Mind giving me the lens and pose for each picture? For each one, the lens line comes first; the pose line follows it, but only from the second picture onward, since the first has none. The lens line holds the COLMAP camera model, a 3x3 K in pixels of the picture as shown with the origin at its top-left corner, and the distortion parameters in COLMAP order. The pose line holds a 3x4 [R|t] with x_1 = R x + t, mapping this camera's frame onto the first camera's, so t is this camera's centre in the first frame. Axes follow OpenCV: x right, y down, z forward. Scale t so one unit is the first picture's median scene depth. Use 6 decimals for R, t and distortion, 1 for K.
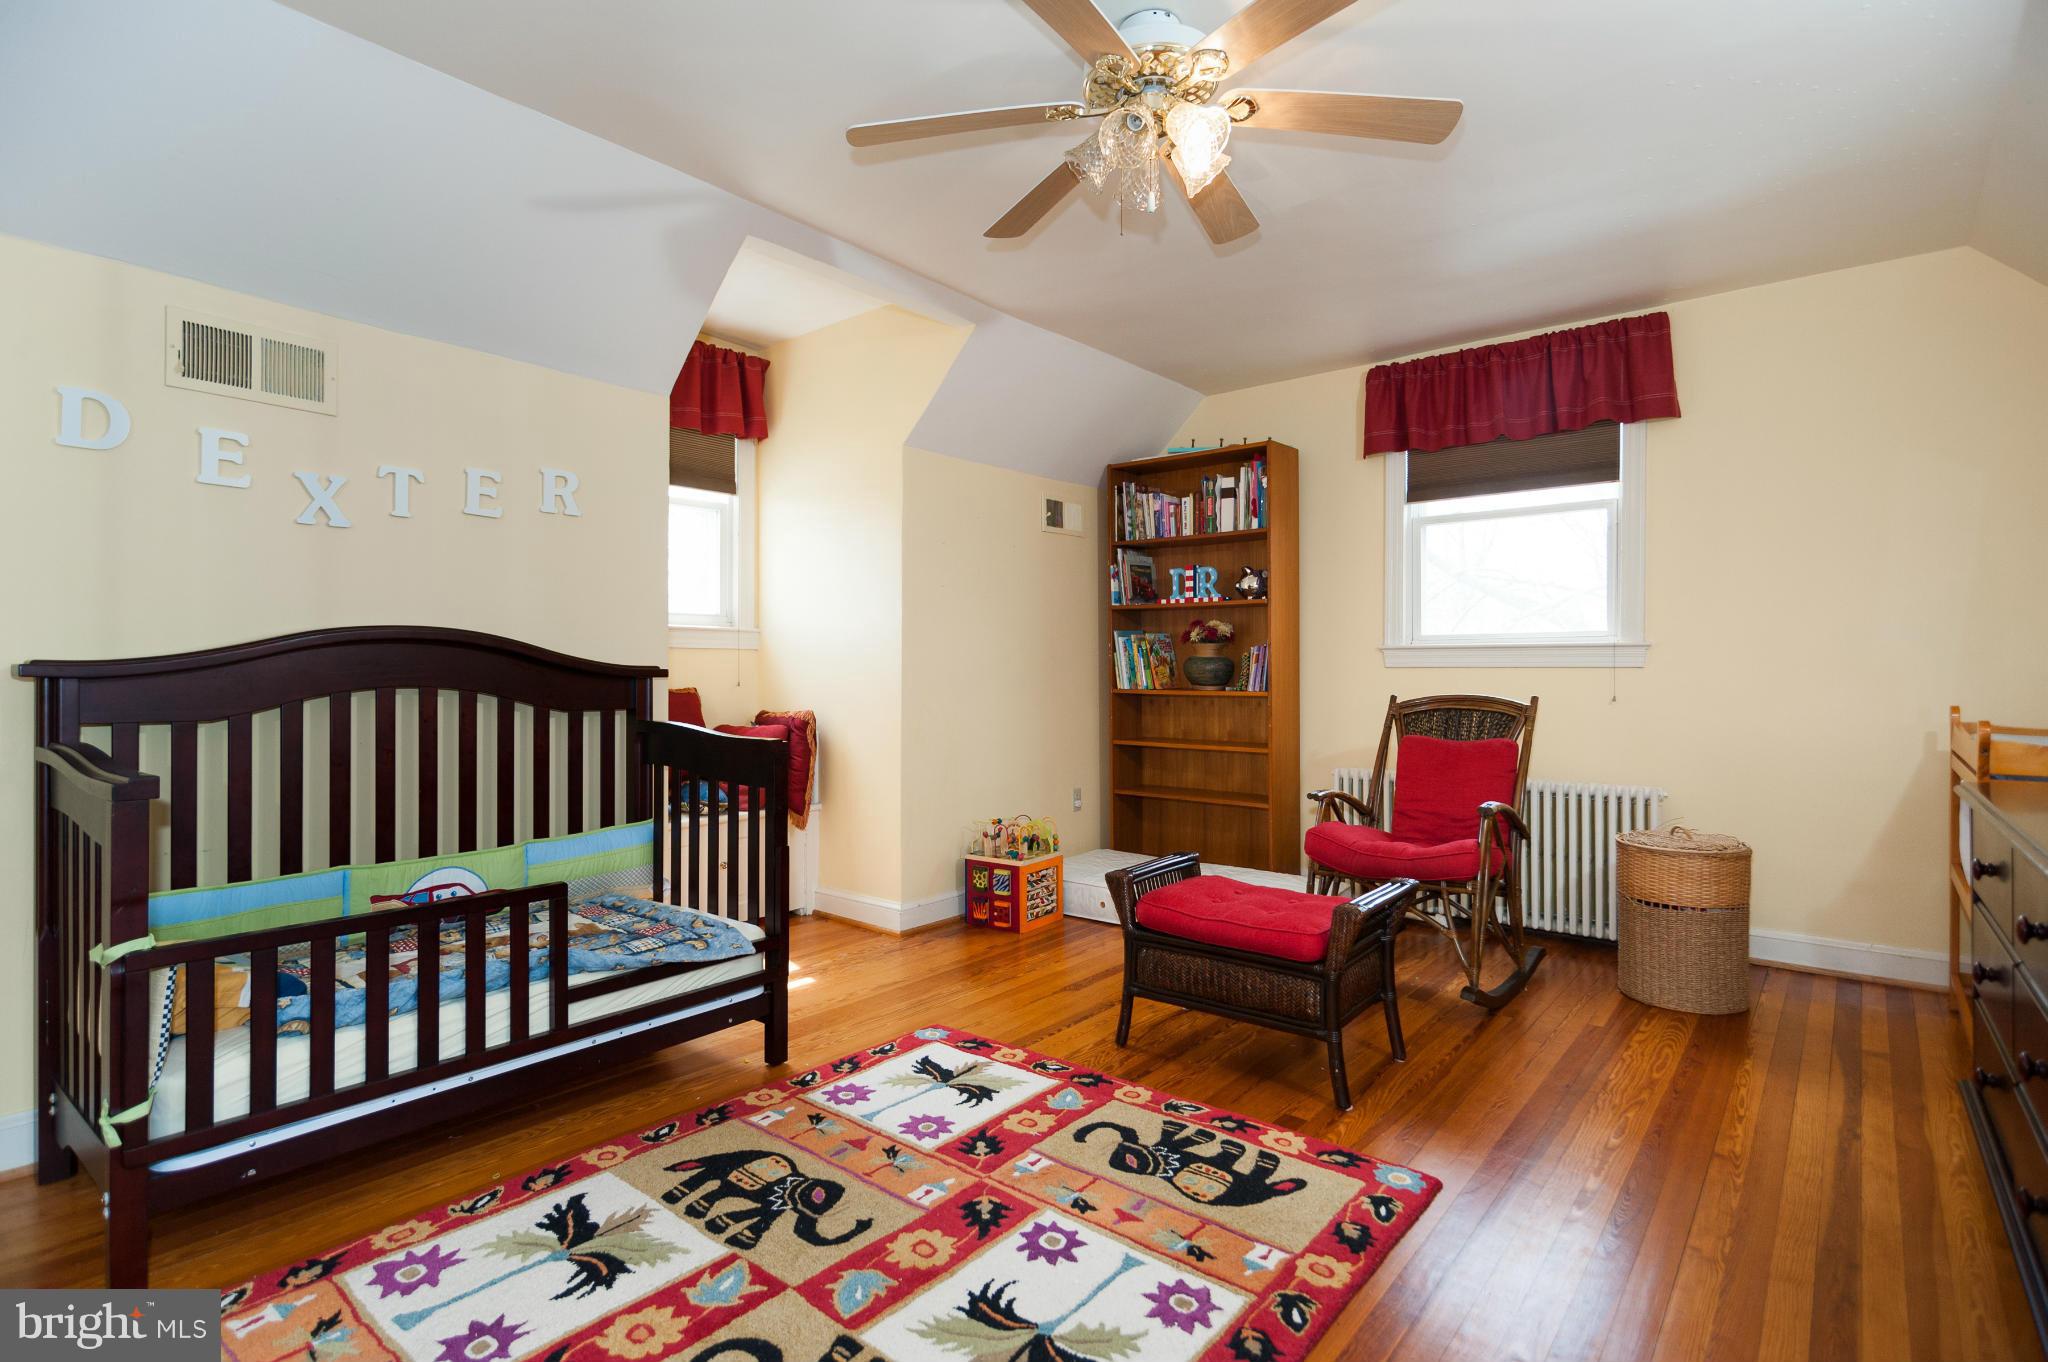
lens RADIAL K [[1012.8, 0, 1031.8], [0, 1012.8, 675.5], [0, 0, 1]] dist [-0.001301, 0.001902]
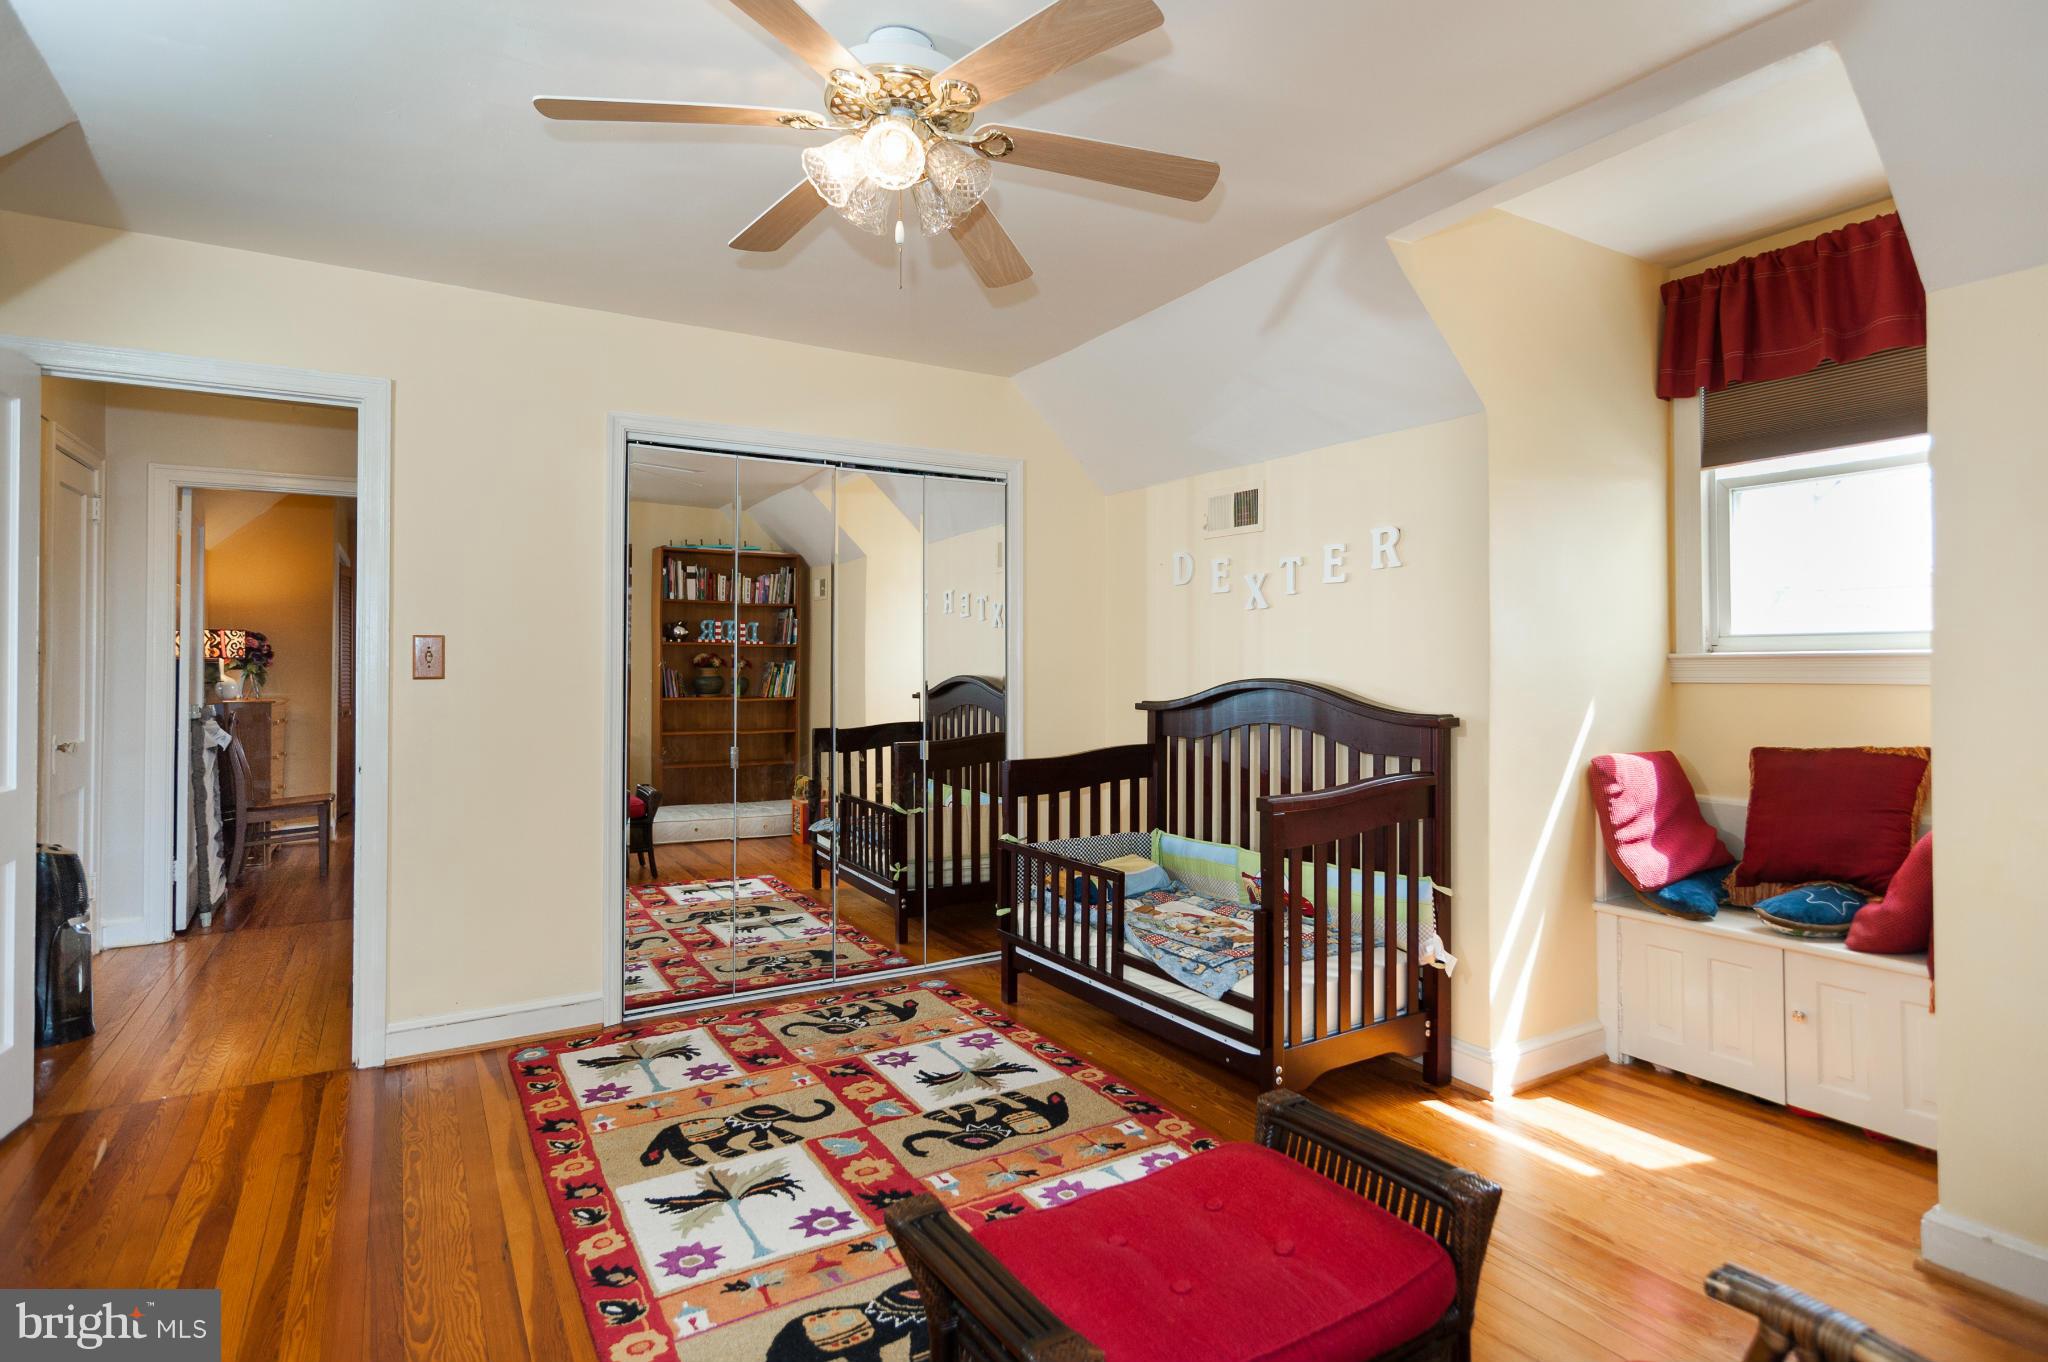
lens RADIAL K [[1012.8, 0, 1031.8], [0, 1012.8, 675.5], [0, 0, 1]] dist [-0.001301, 0.001902]
pose [[-0.322648, 0.002766, -0.946515, 1.034630], [-0.001286, 0.999994, 0.003361, -0.081055], [0.946518, 0.002302, -0.322642, 1.572264]]
